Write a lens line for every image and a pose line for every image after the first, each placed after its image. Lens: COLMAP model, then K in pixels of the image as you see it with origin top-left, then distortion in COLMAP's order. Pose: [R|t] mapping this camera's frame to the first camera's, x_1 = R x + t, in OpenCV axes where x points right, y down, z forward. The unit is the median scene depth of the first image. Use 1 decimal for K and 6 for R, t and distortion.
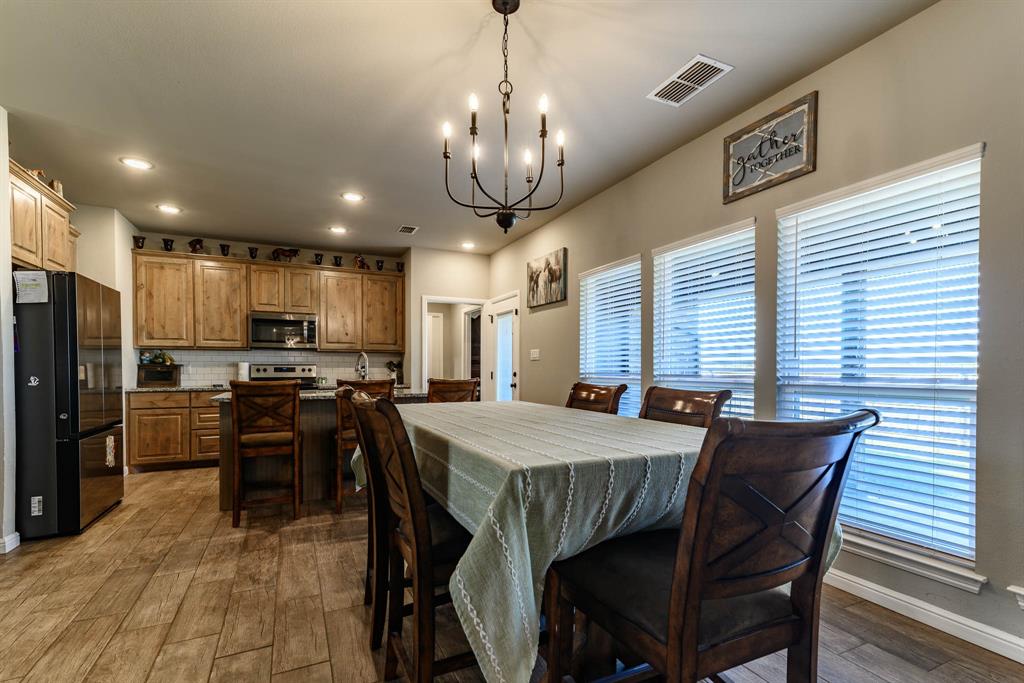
lens RADIAL K [[474.1, 0, 515.8], [0, 474.1, 374.3], [0, 0, 1]] dist [0.018333, -0.001093]
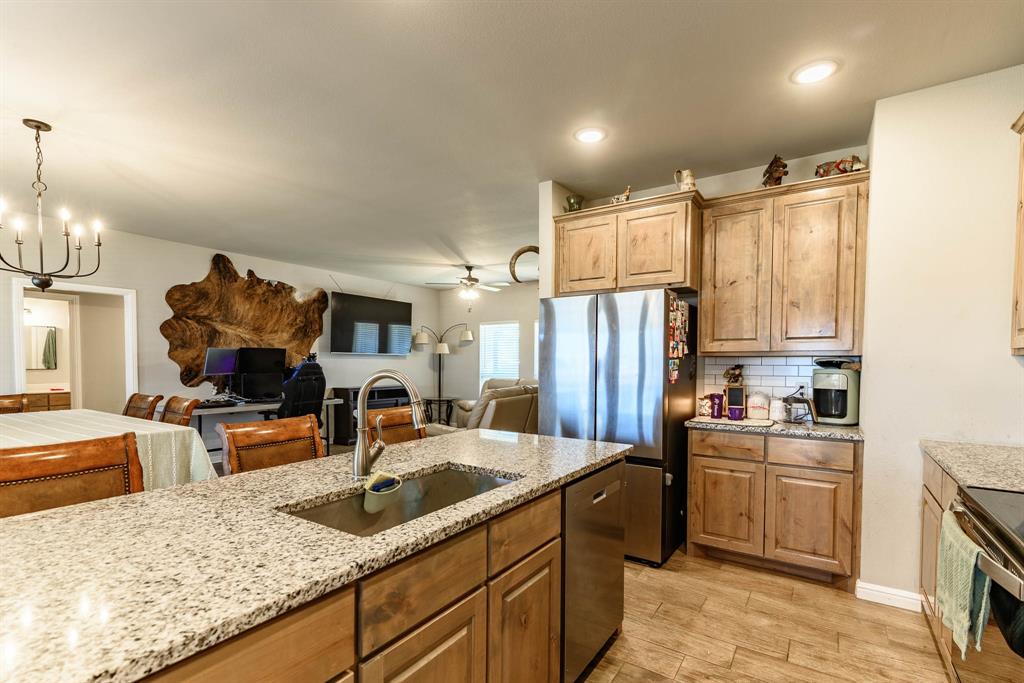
lens RADIAL K [[474.1, 0, 515.8], [0, 474.1, 374.3], [0, 0, 1]] dist [0.018333, -0.001093]
pose [[-0.856917, 0.011629, -0.515323, -0.198395], [-0.011128, 0.999095, 0.041051, -0.053160], [0.515334, 0.040912, -0.856012, 1.210035]]
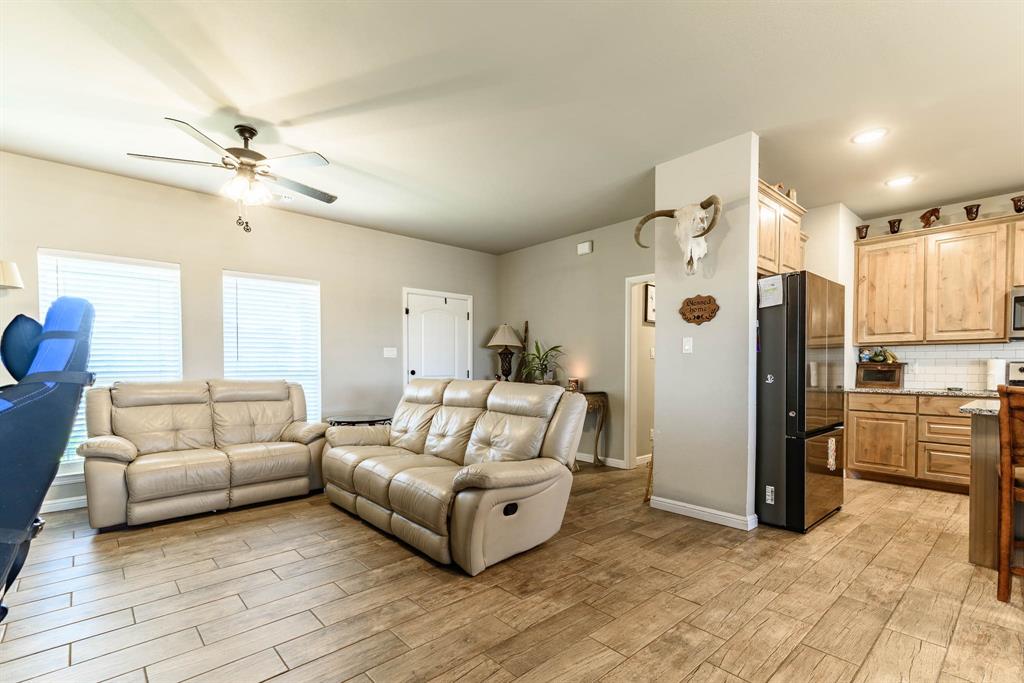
lens RADIAL K [[468.9, 0, 515.5], [0, 468.9, 374.5], [0, 0, 1]] dist [0.017487, -0.000738]
pose [[0.288557, 0.017004, -0.957312, -0.097524], [-0.015110, 0.999799, 0.013204, -0.000128], [0.957343, 0.010655, 0.288756, 0.094899]]
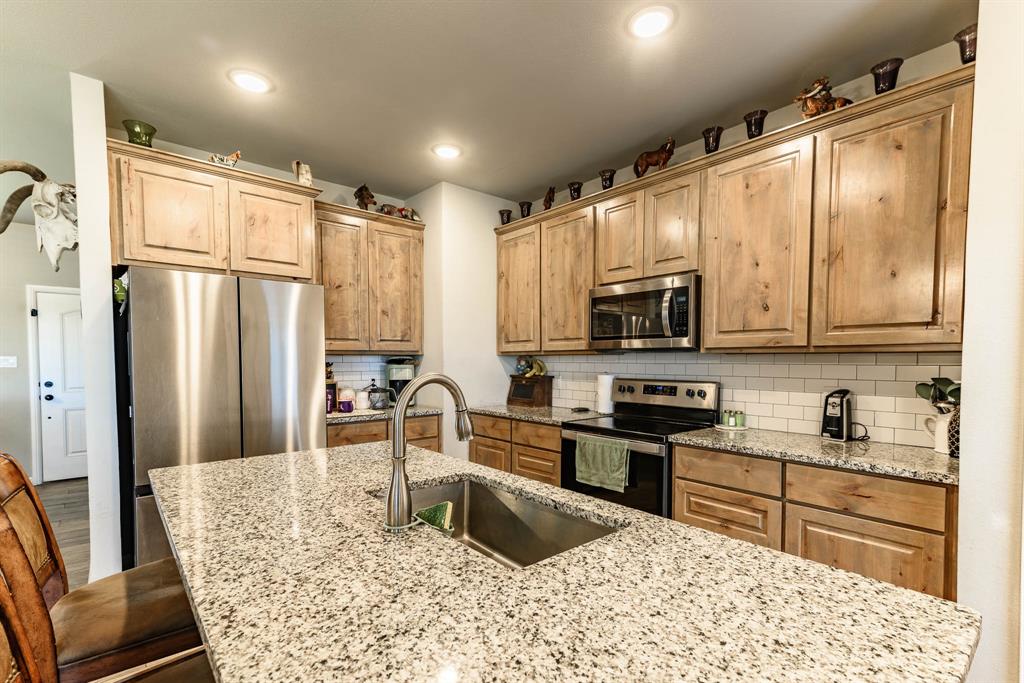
lens RADIAL K [[468.9, 0, 515.5], [0, 468.9, 374.5], [0, 0, 1]] dist [0.017487, -0.000738]
pose [[0.266378, 0.030831, -0.963375, -0.045304], [-0.012855, 0.999513, 0.028433, -0.048056], [0.963783, 0.004810, 0.266644, 0.872120]]
